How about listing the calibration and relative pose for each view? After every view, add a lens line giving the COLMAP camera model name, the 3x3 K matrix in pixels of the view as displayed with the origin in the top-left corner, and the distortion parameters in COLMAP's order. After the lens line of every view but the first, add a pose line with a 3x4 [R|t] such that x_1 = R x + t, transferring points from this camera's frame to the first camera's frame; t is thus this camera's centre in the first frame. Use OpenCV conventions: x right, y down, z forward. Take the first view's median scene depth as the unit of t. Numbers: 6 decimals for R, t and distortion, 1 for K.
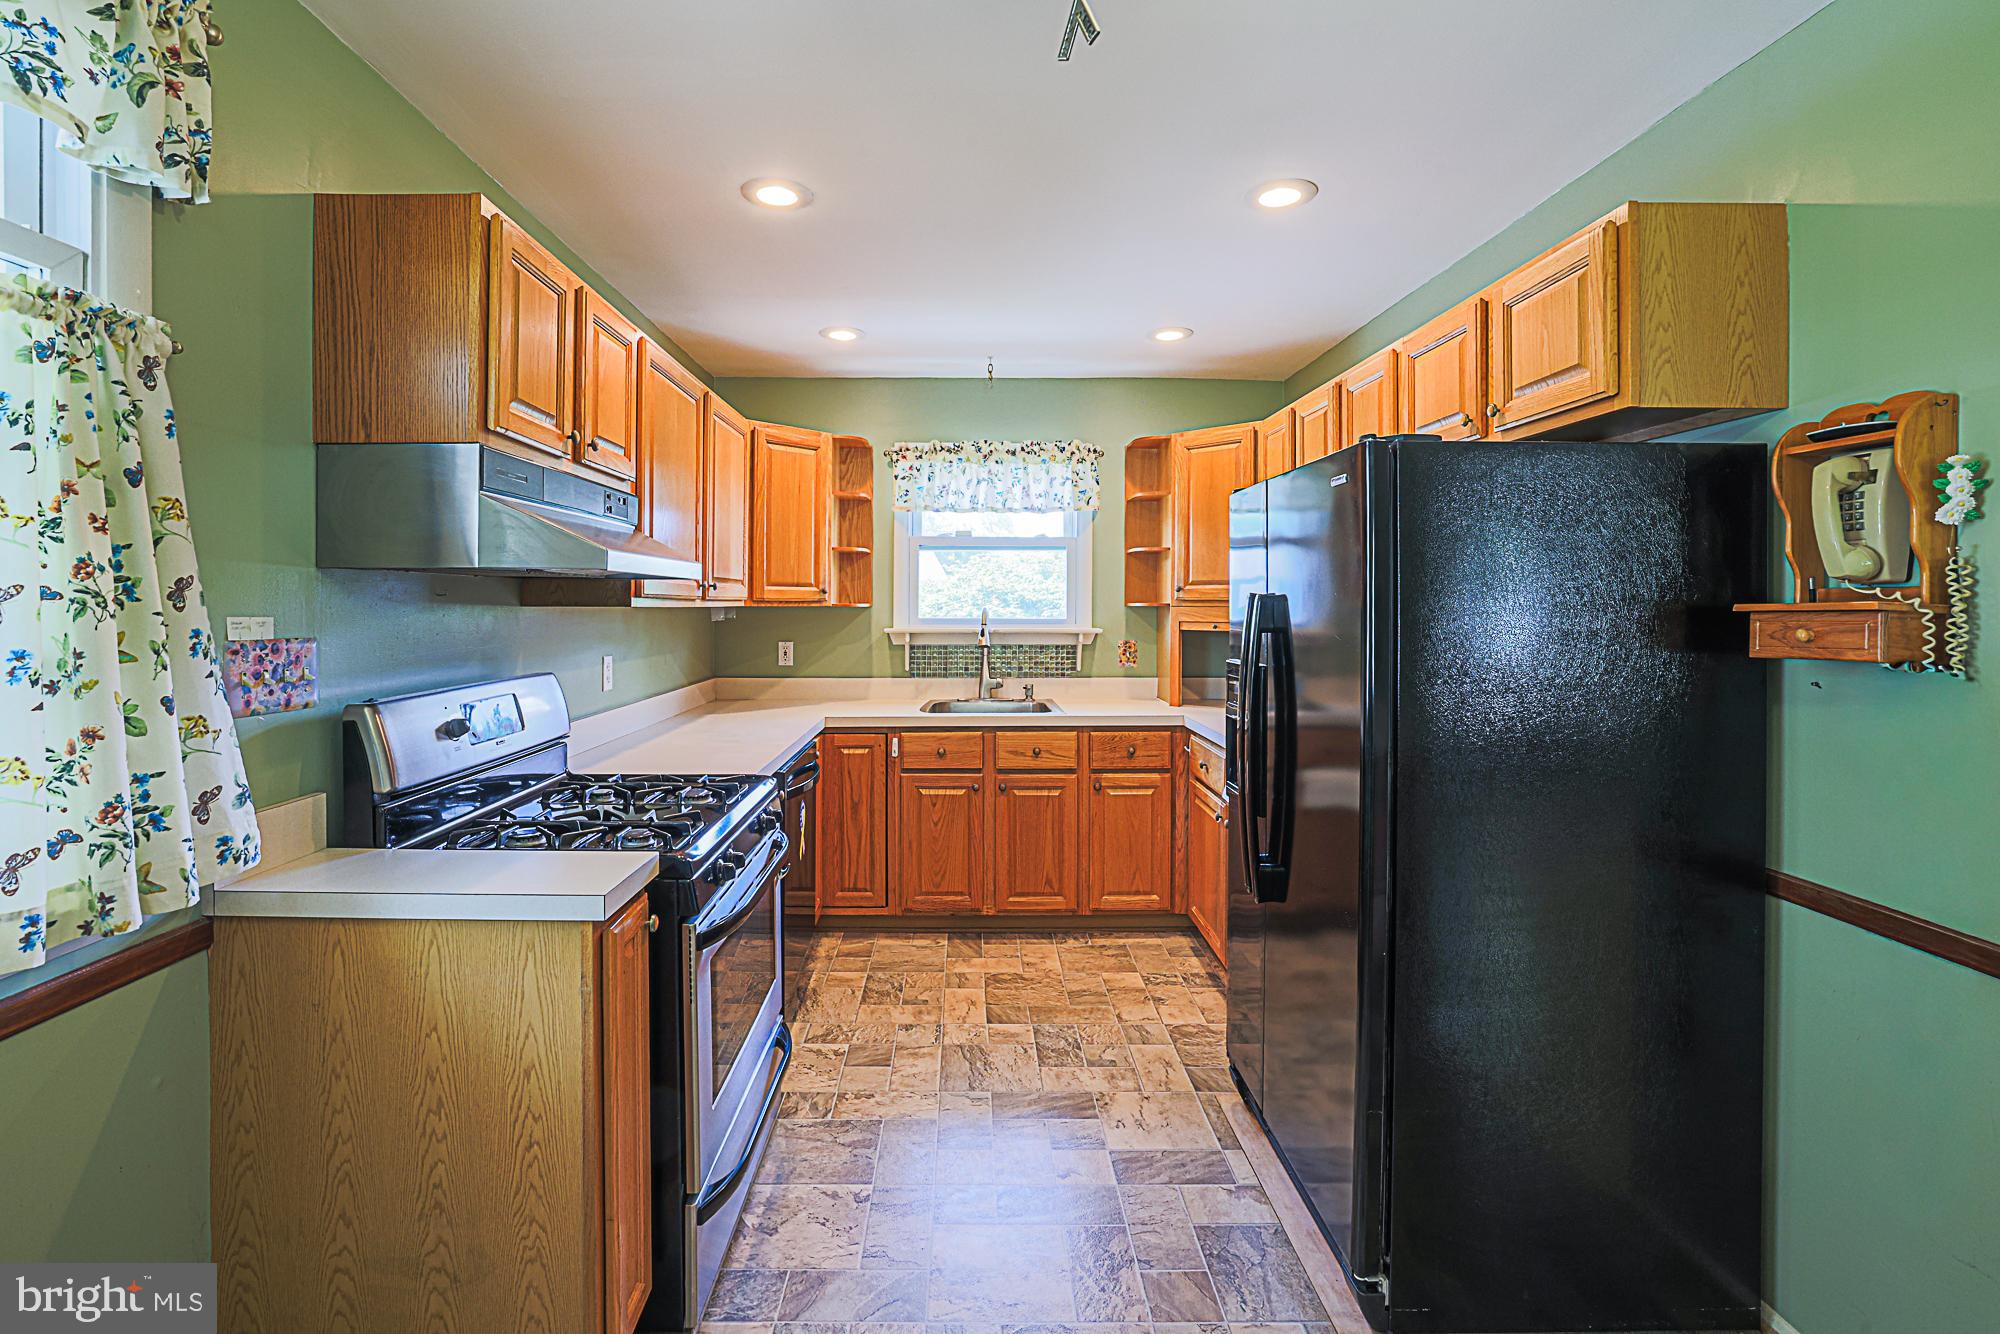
lens RADIAL K [[878.7, 0, 963.9], [0, 878.7, 608.5], [0, 0, 1]] dist [-0.043892, 0.018394]
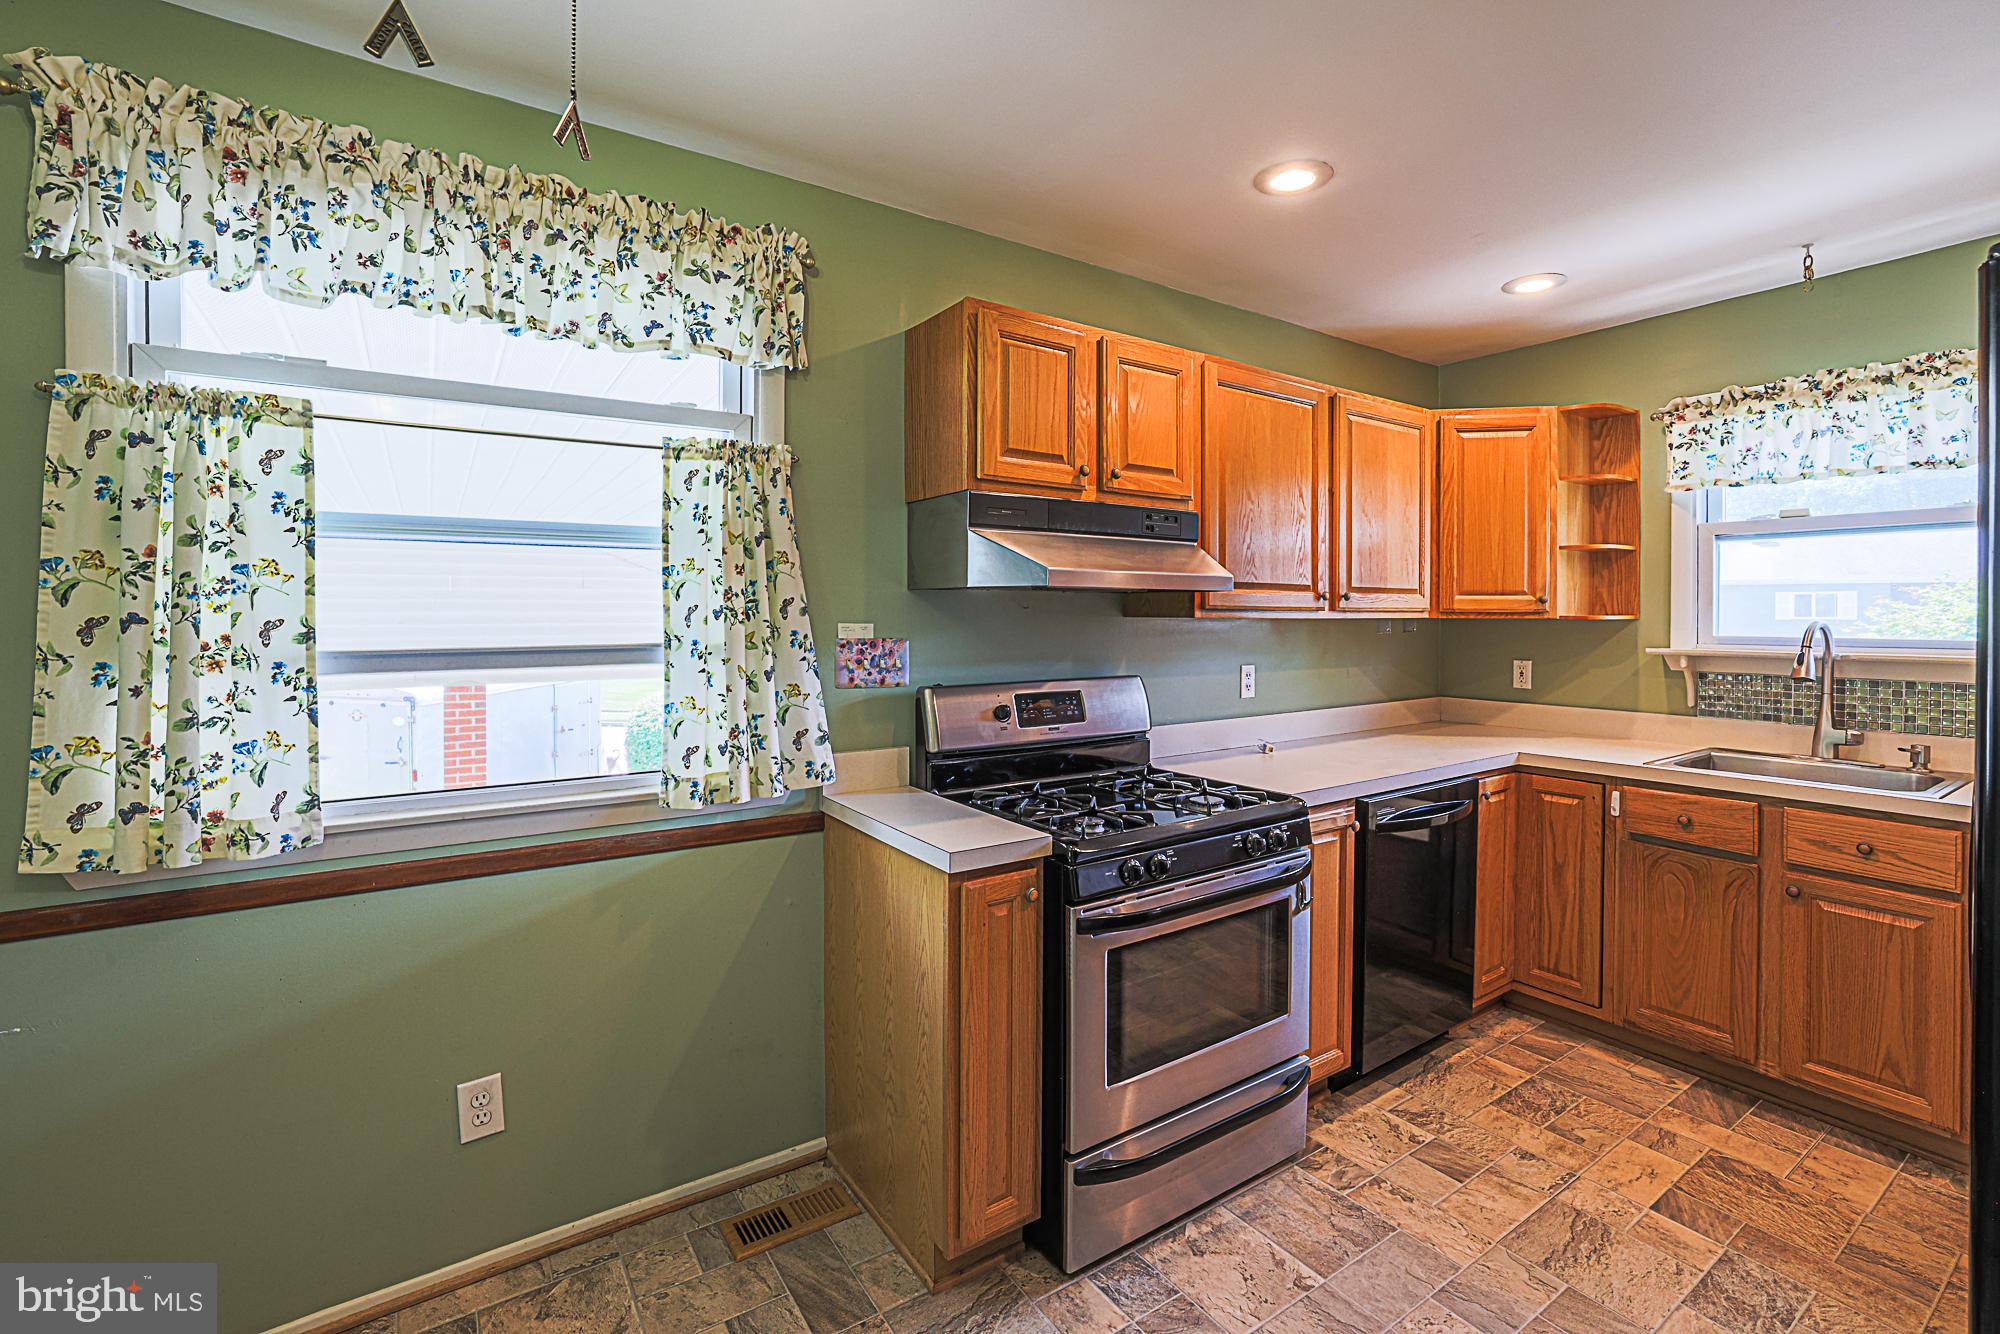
lens RADIAL K [[877.7, 0, 999.8], [0, 877.7, 616.6], [0, 0, 1]] dist [-0.046665, 0.017468]
pose [[0.557465, 0.003911, -0.830191, 0.247491], [-0.005609, 0.999984, 0.000944, -0.002281], [0.830181, 0.004130, 0.557478, 0.139568]]
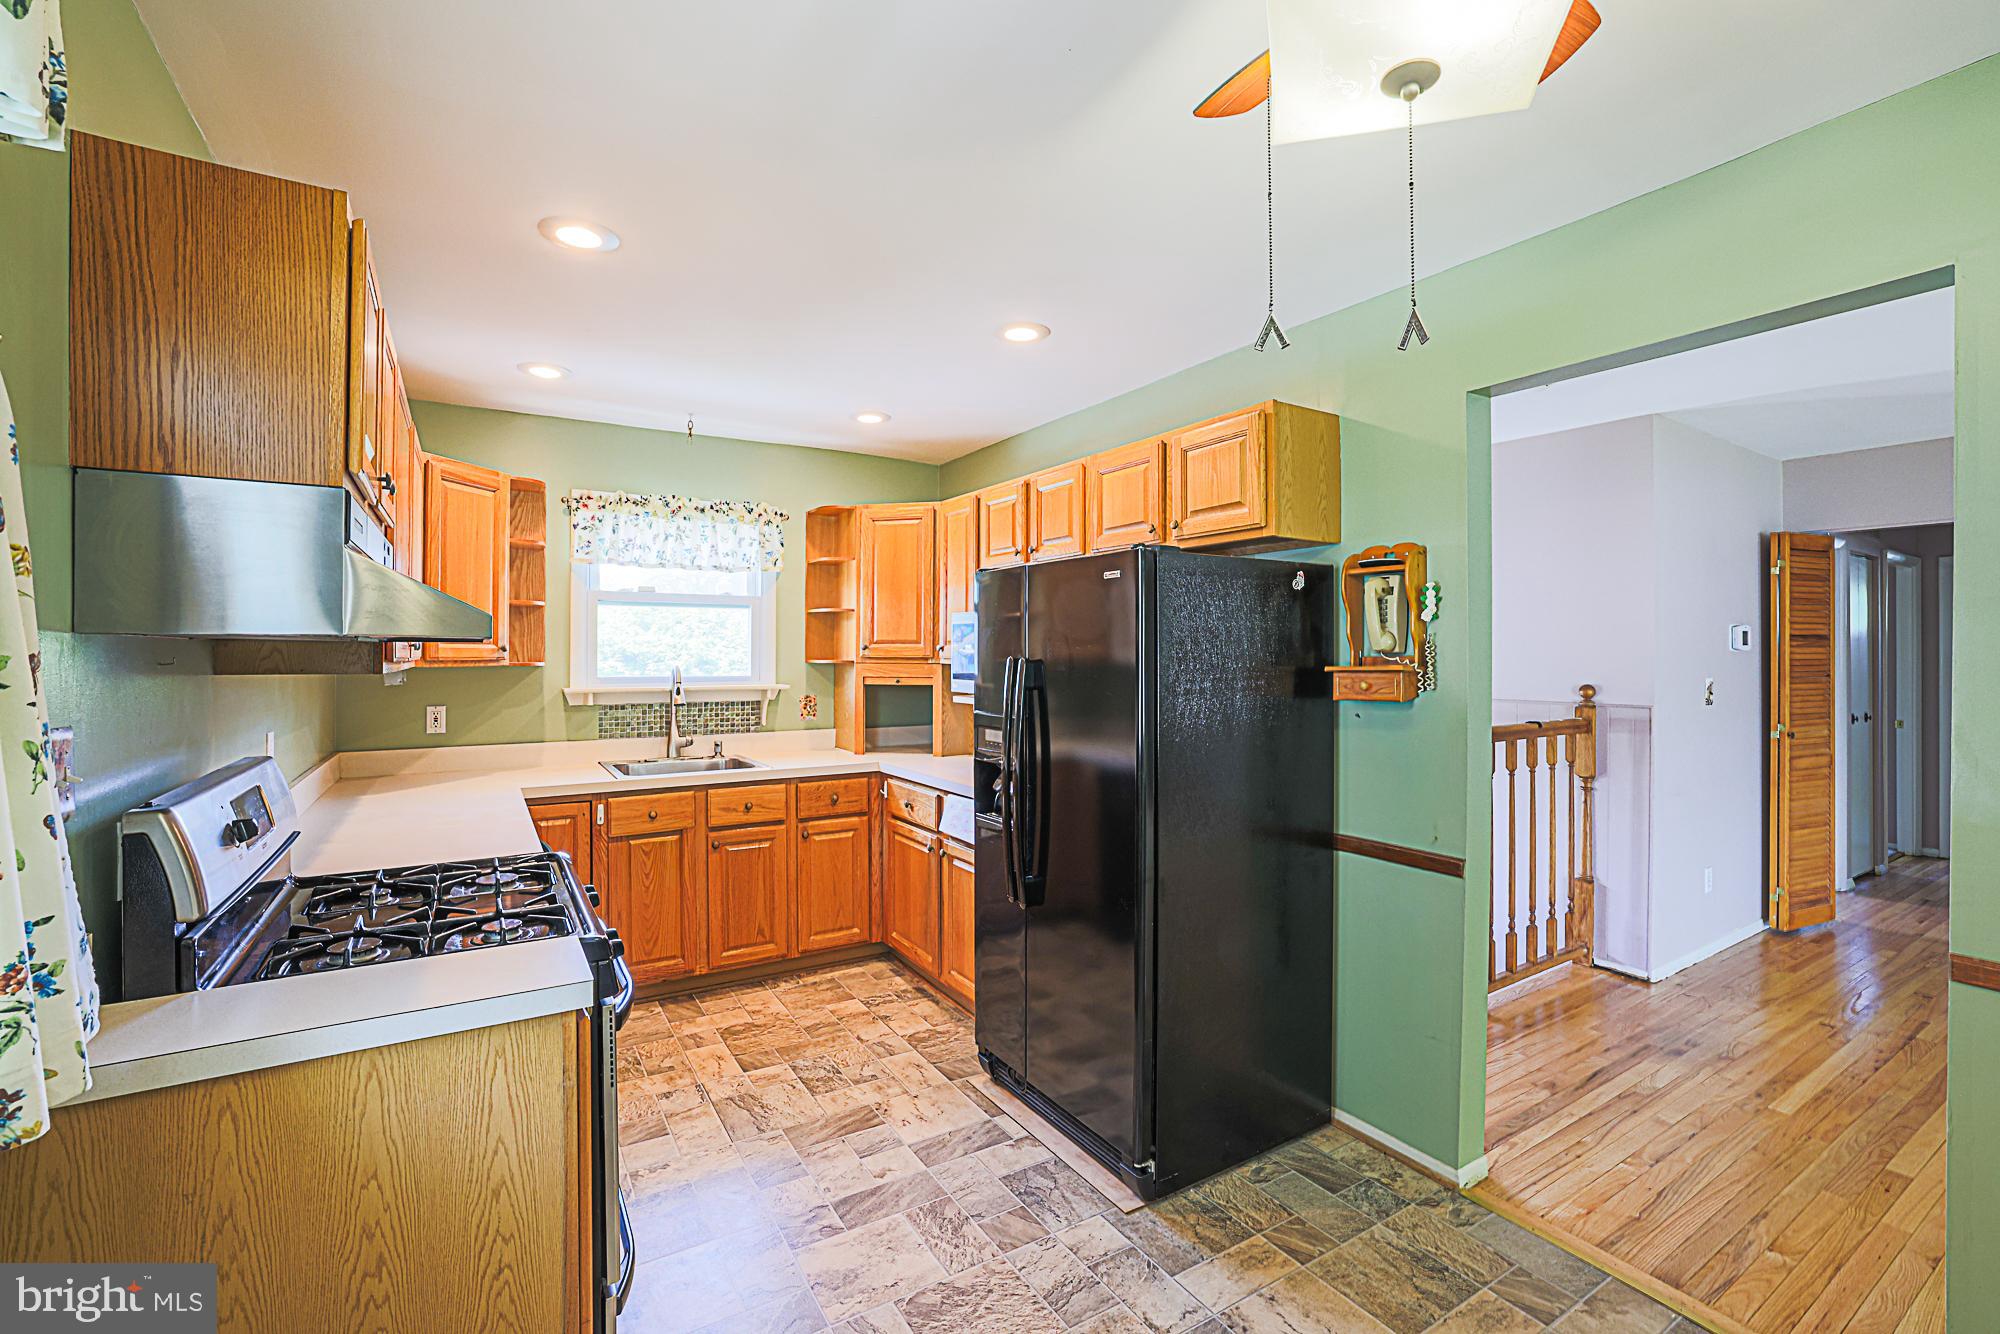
lens RADIAL K [[870.5, 0, 992.1], [0, 870.5, 651.0], [0, 0, 1]] dist [-0.050498, 0.018645]
pose [[0.855403, 0.001071, 0.517962, -0.201332], [0.003080, 0.999970, -0.007153, -0.010572], [-0.517954, 0.007714, 0.855374, -0.016644]]
